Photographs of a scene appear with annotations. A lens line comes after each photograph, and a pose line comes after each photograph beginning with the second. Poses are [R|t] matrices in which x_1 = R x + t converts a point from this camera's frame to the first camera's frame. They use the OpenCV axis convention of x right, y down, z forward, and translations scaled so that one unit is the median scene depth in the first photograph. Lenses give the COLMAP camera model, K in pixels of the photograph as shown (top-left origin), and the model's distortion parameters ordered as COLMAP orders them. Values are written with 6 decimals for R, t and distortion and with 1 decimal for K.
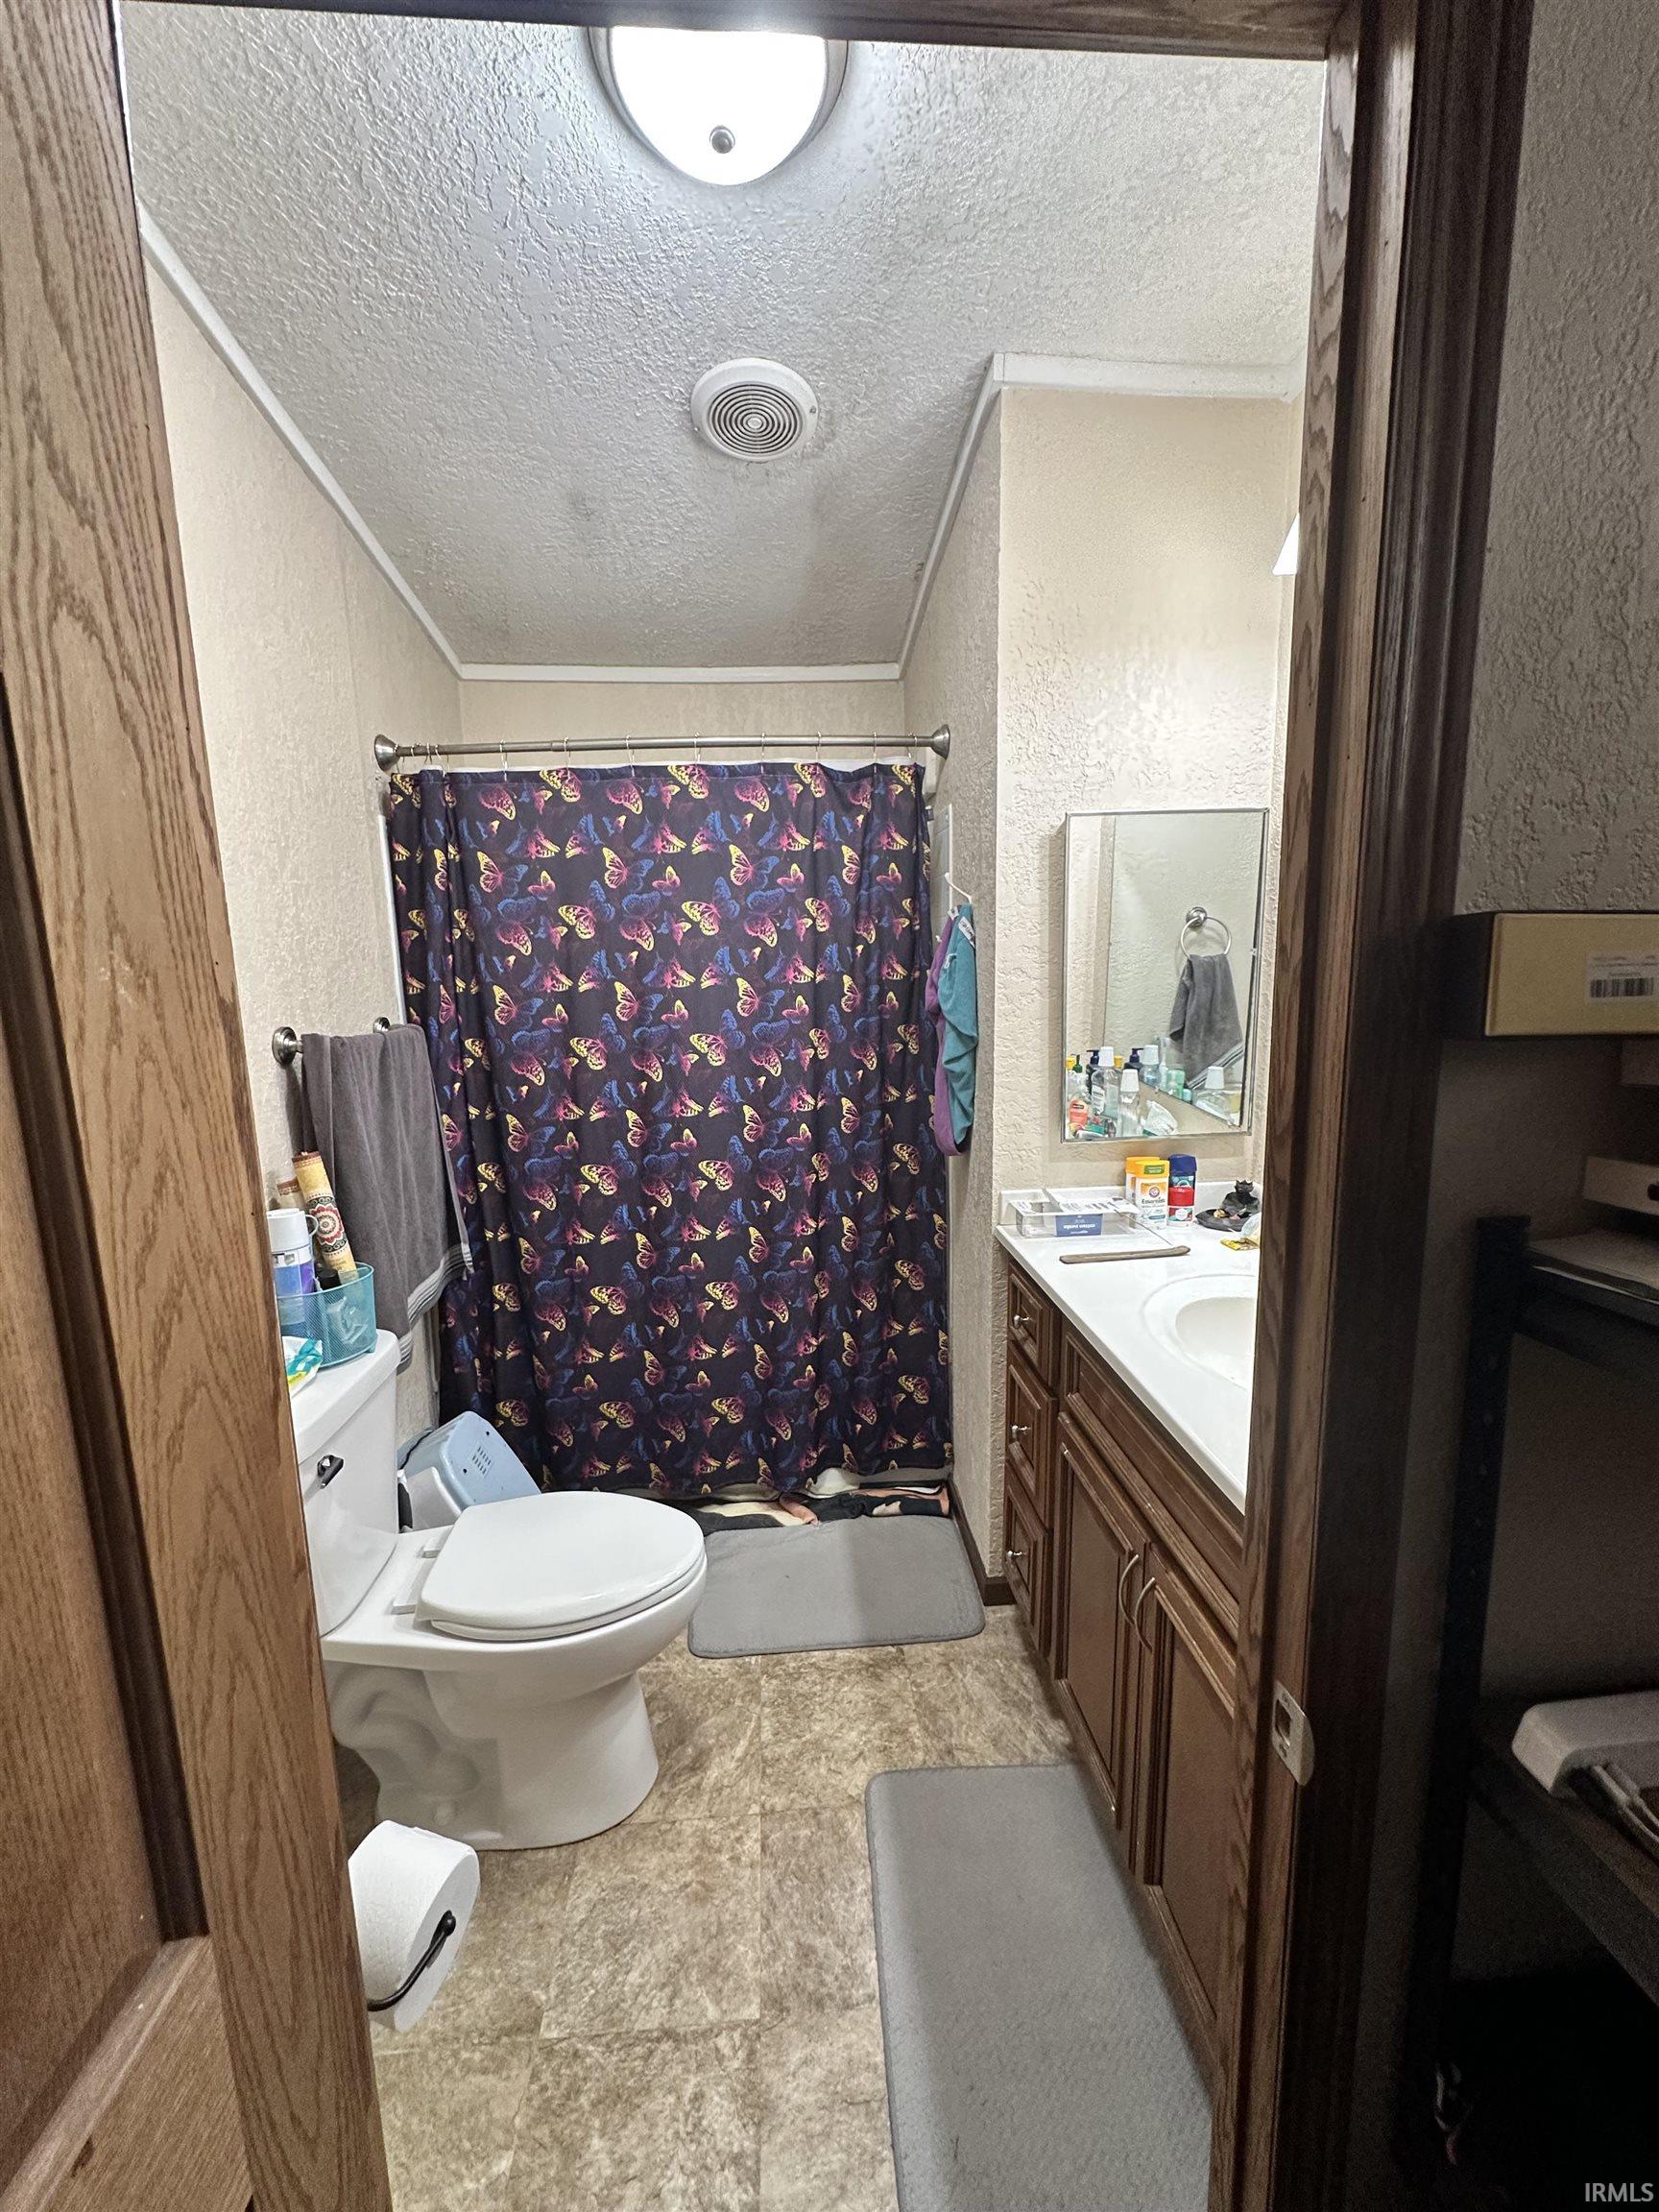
lens RADIAL K [[896.7, 0, 831.6], [0, 896.7, 1106.5], [0, 0, 1]] dist [0.000073, 0.000001]
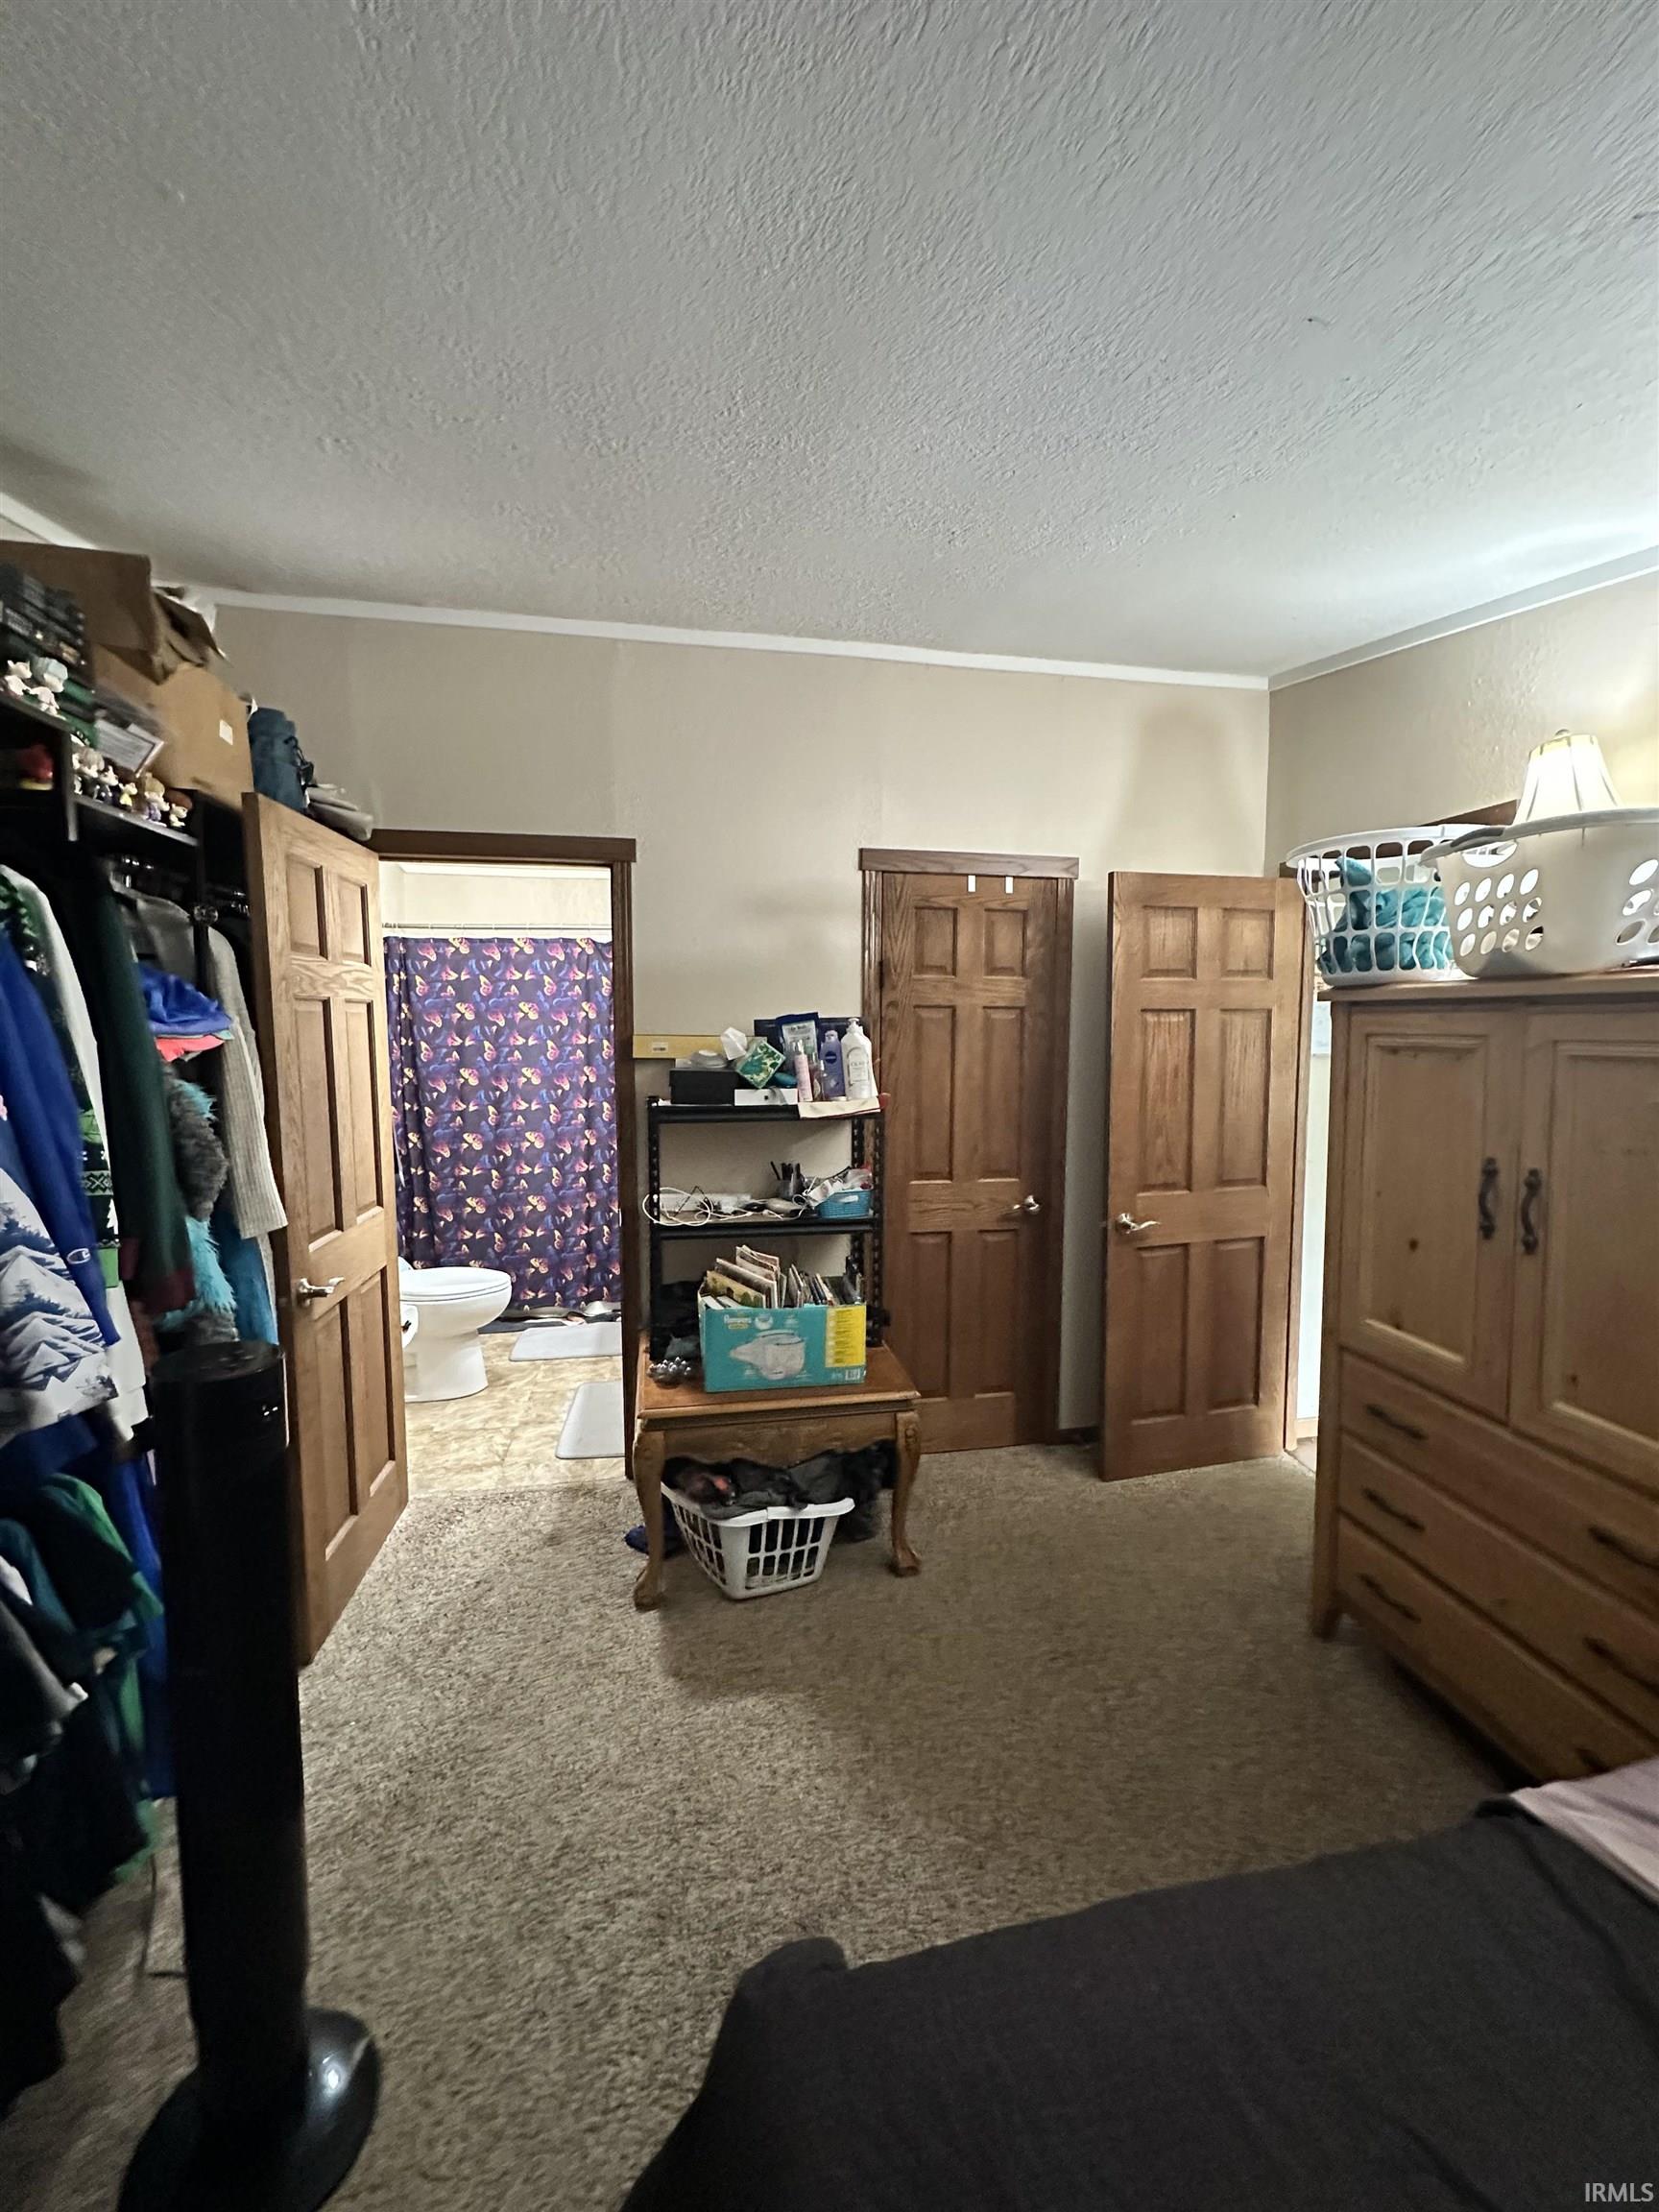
lens RADIAL K [[896.7, 0, 829.3], [0, 896.7, 1107.1], [0, 0, 1]] dist [0.000073, 0.000001]
pose [[0.995004, 0.012861, 0.099002, 0.326648], [-0.005952, 0.997545, -0.069769, 0.141970], [-0.099656, 0.068831, 0.992638, -1.046787]]
